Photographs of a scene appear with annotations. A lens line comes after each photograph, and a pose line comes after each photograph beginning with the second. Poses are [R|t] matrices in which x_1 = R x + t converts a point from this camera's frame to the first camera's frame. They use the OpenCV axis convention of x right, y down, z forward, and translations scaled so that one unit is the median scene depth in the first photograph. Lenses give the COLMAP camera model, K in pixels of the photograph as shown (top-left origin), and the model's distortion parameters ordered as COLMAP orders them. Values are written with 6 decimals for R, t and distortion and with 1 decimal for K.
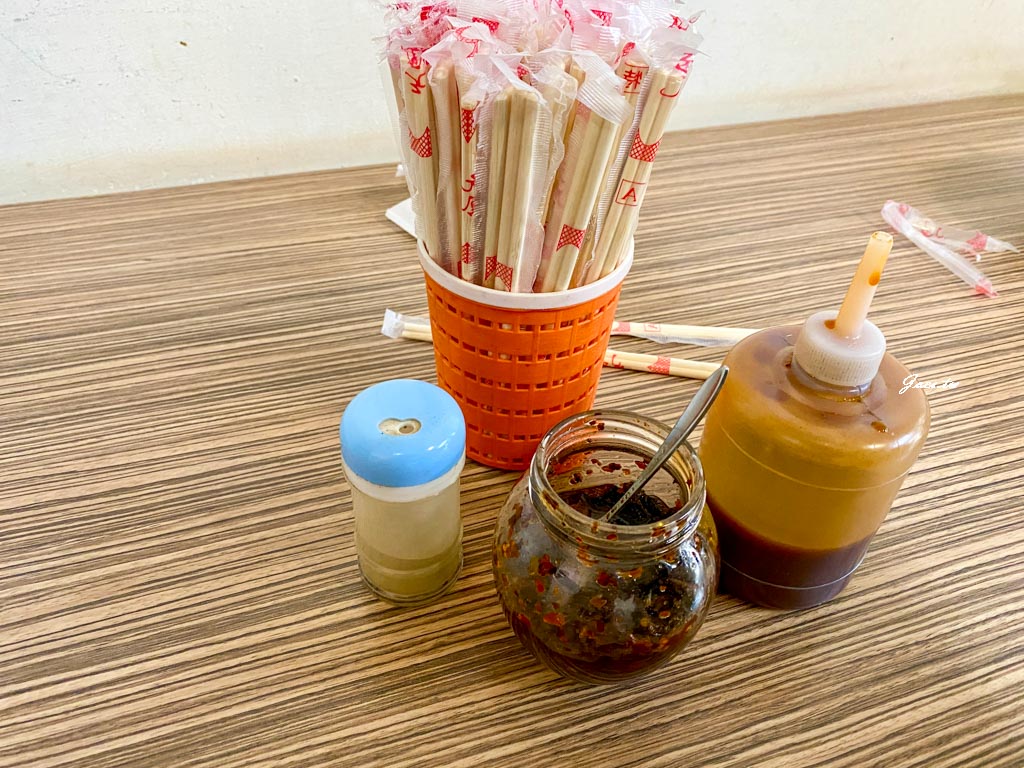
lens RADIAL K [[765.1, 0, 512.0], [0, 765.1, 384.0], [0, 0, 1]] dist [-0.001502, -0.004295]
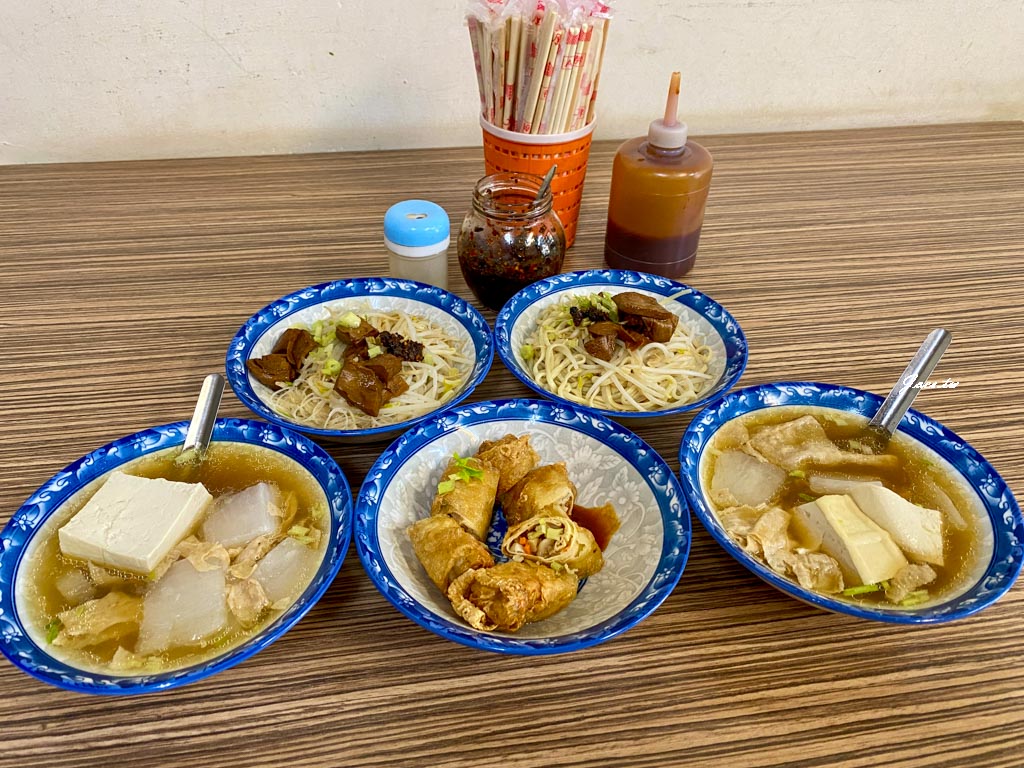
lens RADIAL K [[765.1, 0, 512.0], [0, 765.1, 384.0], [0, 0, 1]] dist [-0.001502, -0.004295]
pose [[0.986181, 0.090437, -0.138806, 0.159909], [-0.096251, 0.994715, -0.035749, 0.190366], [0.134840, 0.048616, 0.989674, -0.347938]]
